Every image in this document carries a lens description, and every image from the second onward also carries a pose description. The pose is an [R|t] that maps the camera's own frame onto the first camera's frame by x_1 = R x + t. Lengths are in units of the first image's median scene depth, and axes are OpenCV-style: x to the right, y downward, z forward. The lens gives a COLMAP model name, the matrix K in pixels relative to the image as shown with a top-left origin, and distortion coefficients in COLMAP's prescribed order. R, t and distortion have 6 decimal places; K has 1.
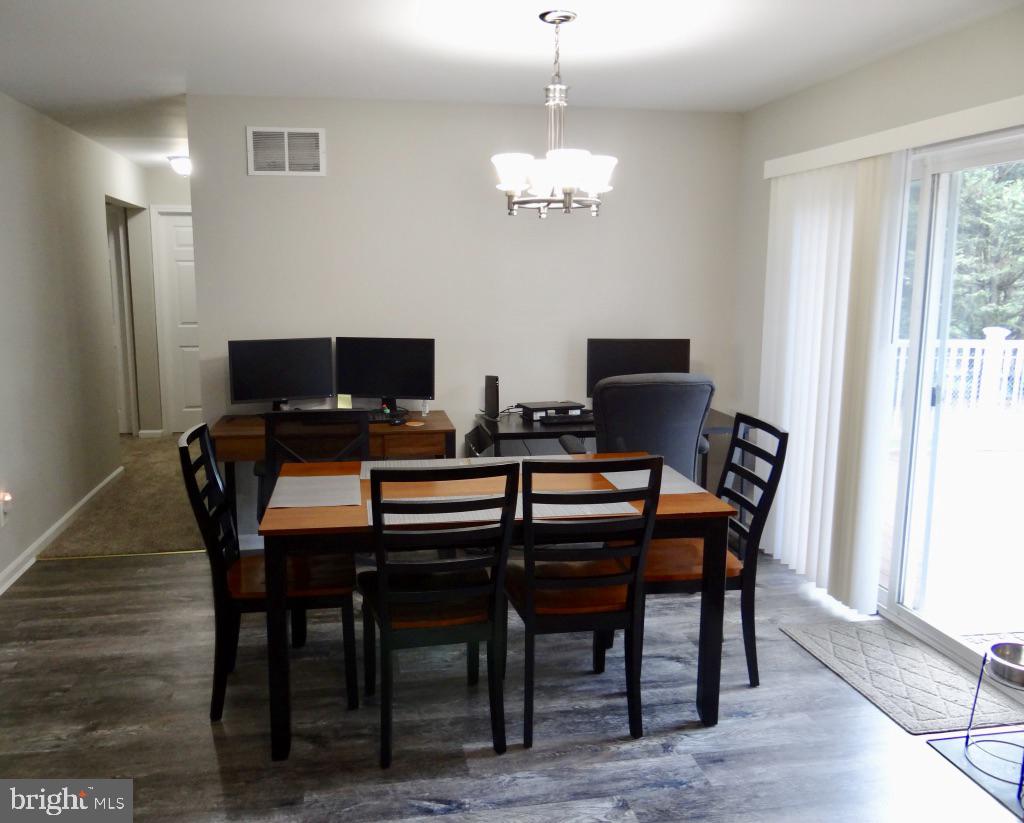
lens RADIAL K [[845.9, 0, 512.0], [0, 845.9, 411.5], [0, 0, 1]] dist [-0.001040, -0.000483]
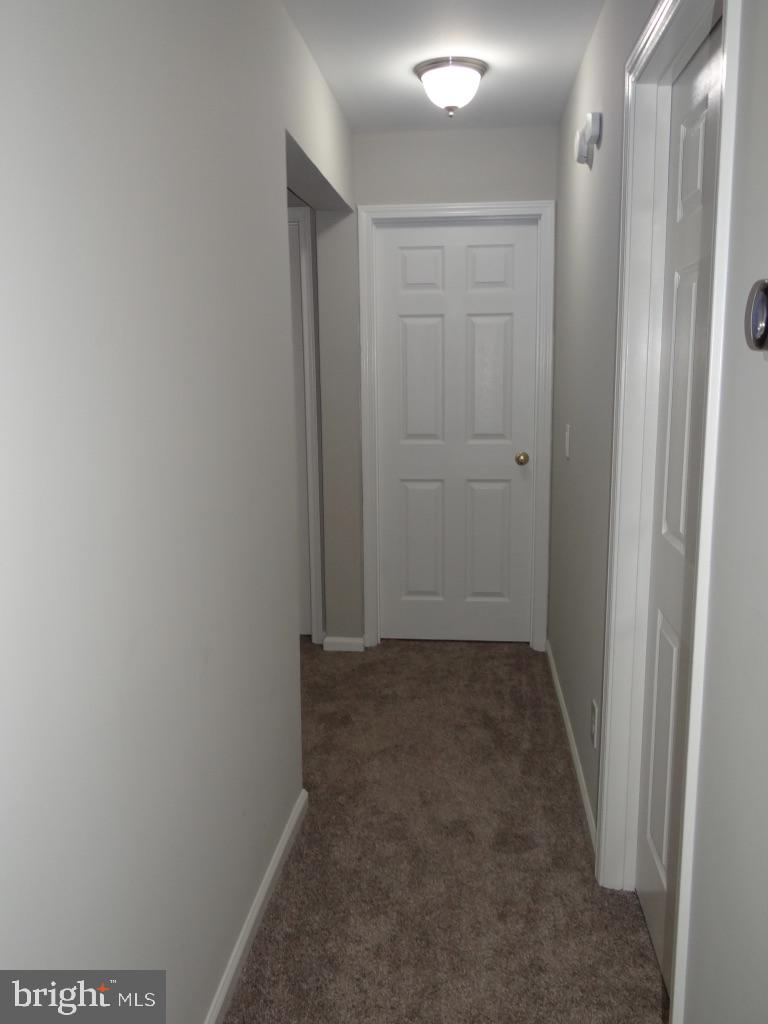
lens RADIAL K [[805.5, 0, 383.8], [0, 805.5, 516.5], [0, 0, 1]] dist [-0.000606, 0.001144]
pose [[0.956194, 0.036077, -0.290502, -0.268953], [-0.029598, 0.999206, 0.026665, -0.070697], [0.291234, -0.016899, 0.956503, 0.542913]]
